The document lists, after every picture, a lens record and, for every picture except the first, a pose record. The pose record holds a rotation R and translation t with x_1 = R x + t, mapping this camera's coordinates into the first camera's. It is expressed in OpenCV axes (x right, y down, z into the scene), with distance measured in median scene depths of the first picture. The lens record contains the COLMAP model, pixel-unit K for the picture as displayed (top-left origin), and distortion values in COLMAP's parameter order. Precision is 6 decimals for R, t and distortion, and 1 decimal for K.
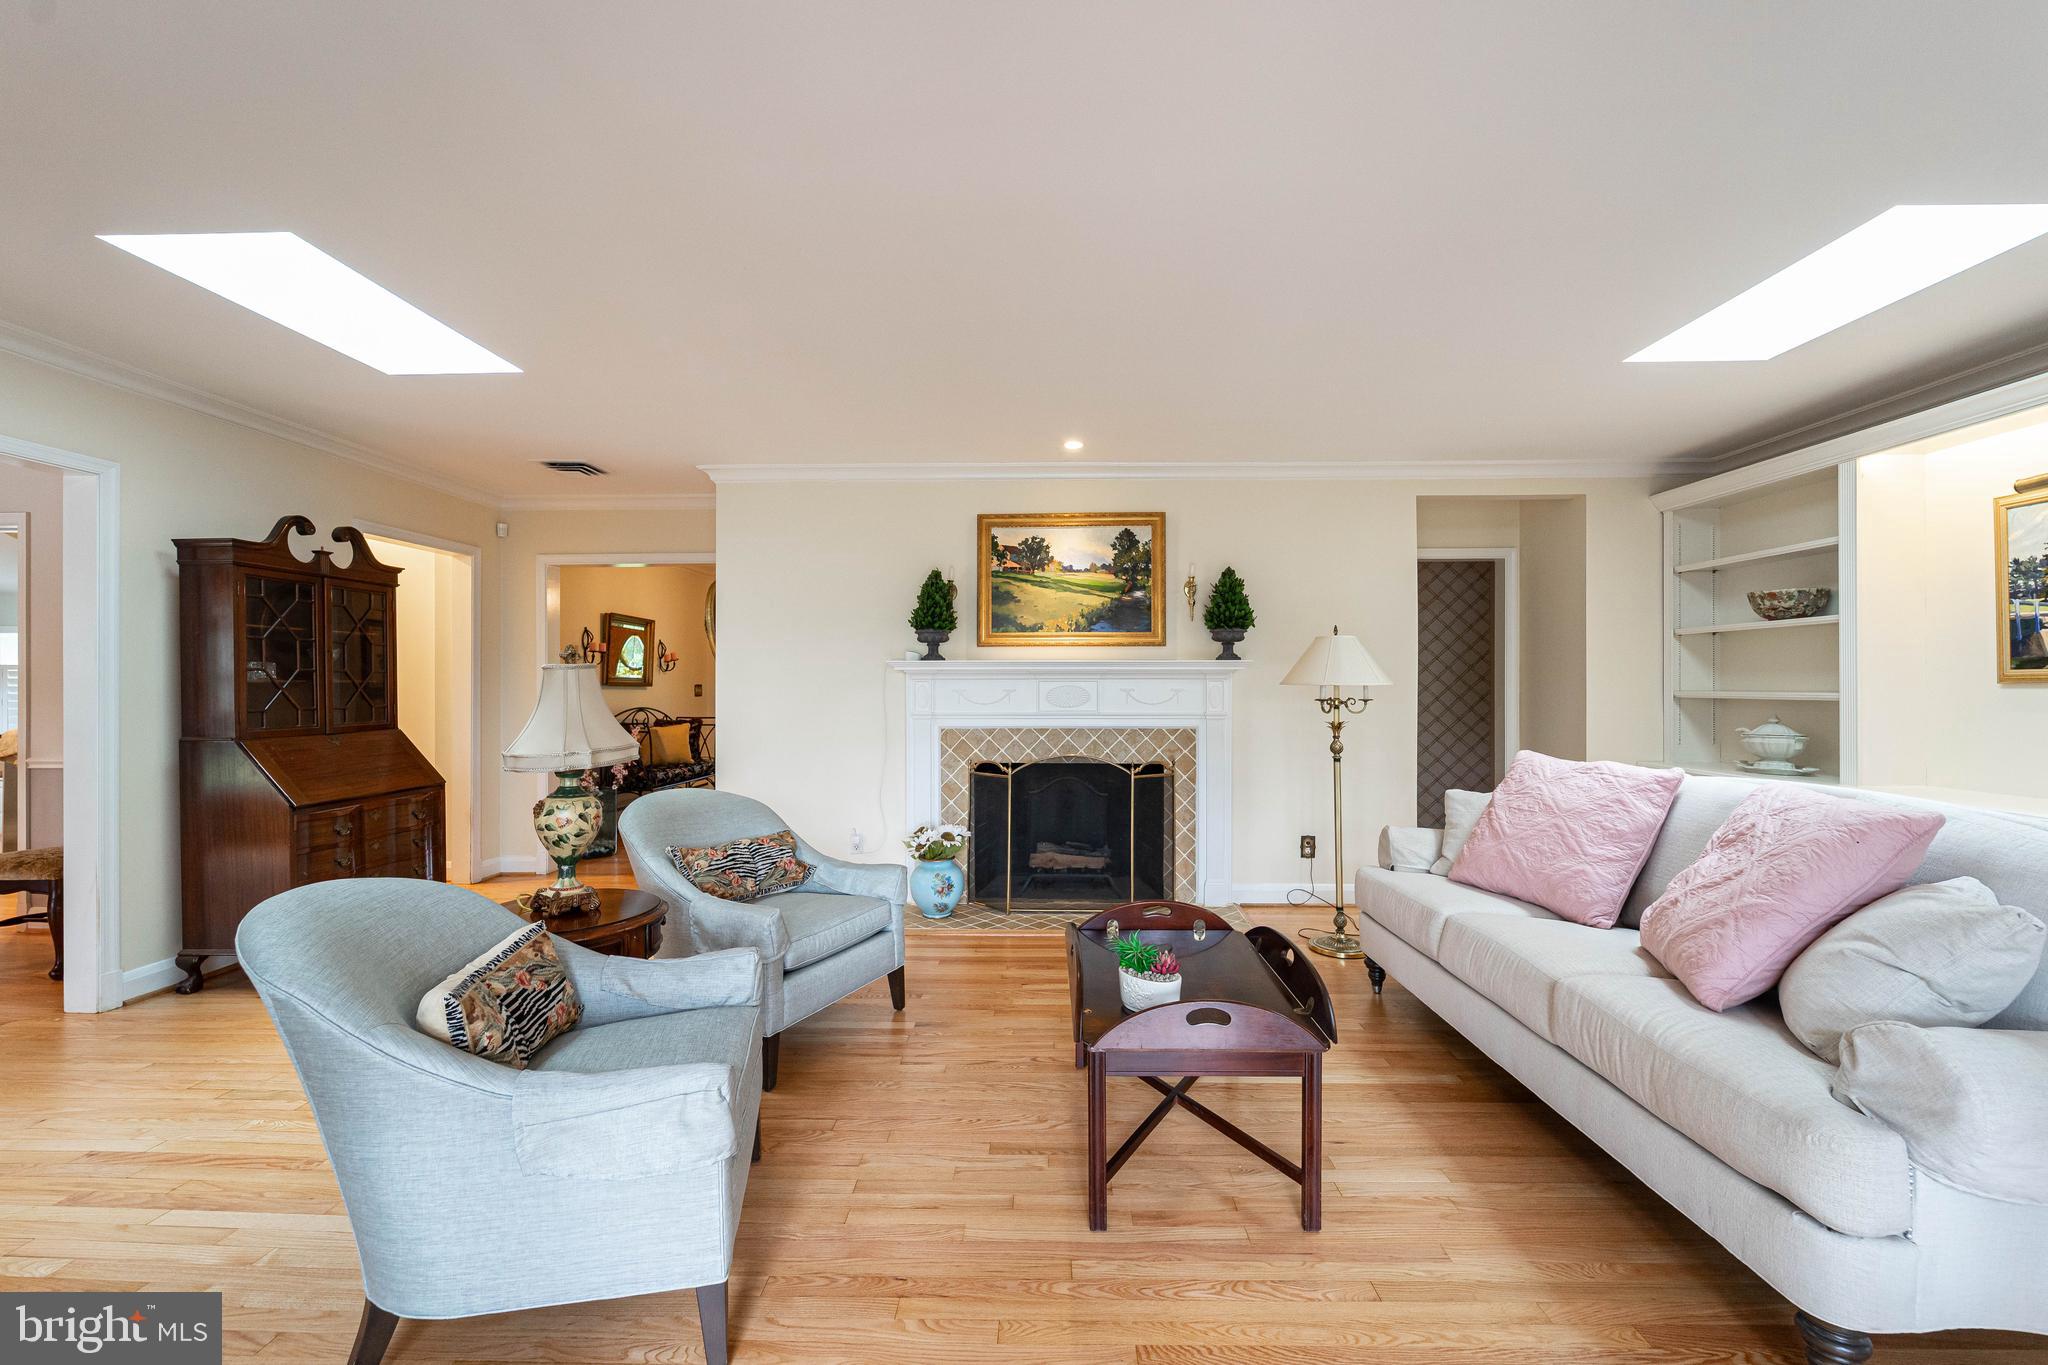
lens RADIAL K [[818.5, 0, 1022.5], [0, 818.5, 692.2], [0, 0, 1]] dist [0.000116, -0.000069]
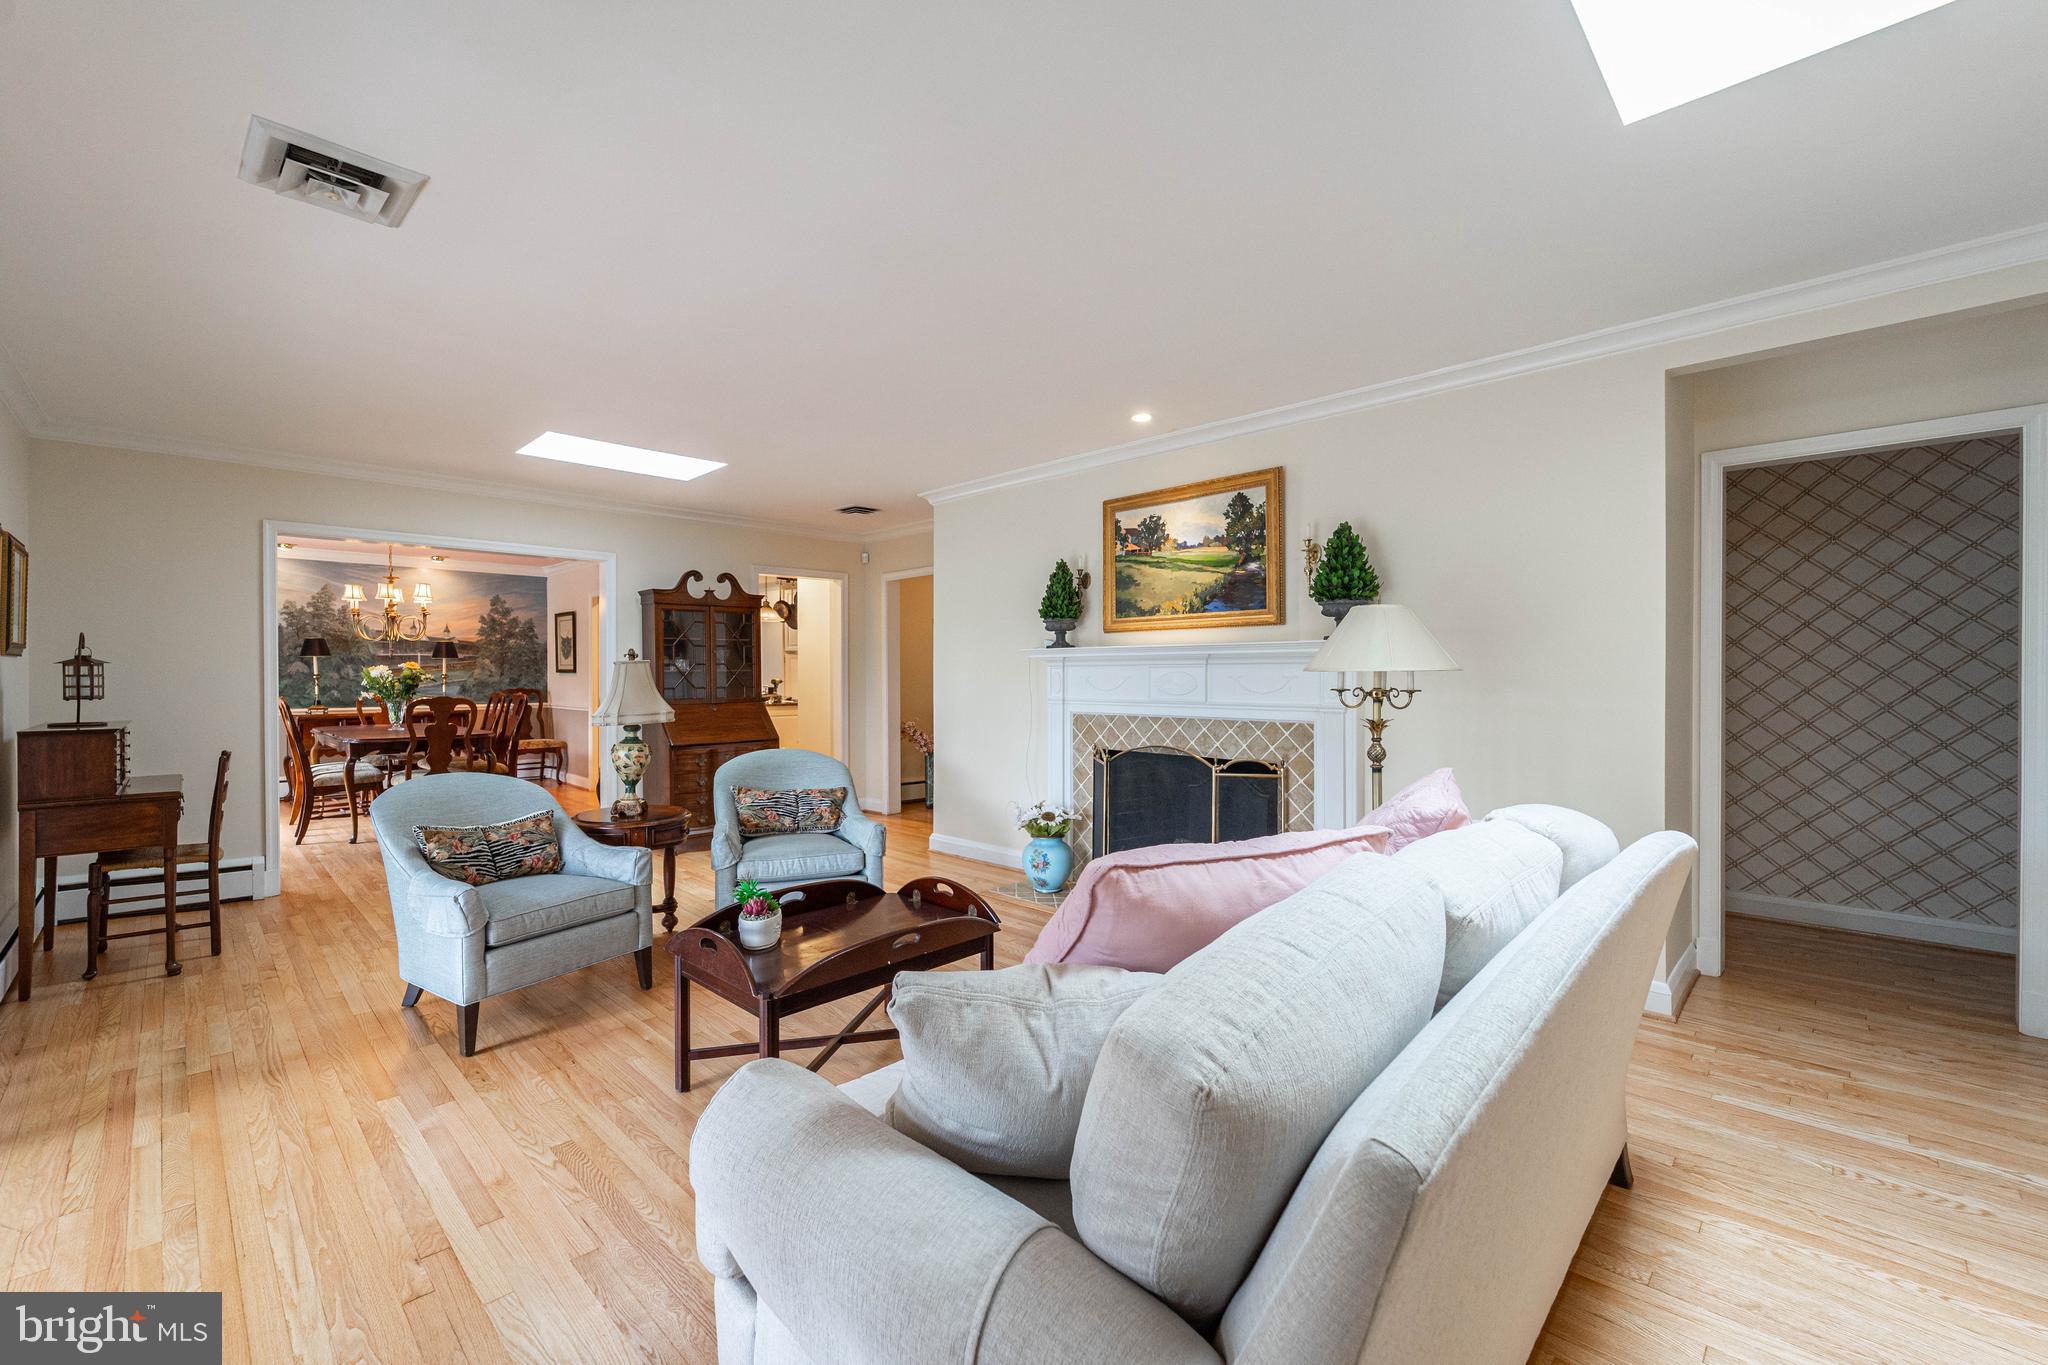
lens RADIAL K [[875.8, 0, 1024.0], [0, 875.8, 682.5], [0, 0, 1]] dist [-0.001030, -0.000195]
pose [[0.706758, 0.006344, -0.707427, 0.633359], [-0.000813, 0.999966, 0.008156, -0.003703], [0.707455, -0.005189, 0.706740, 0.172222]]
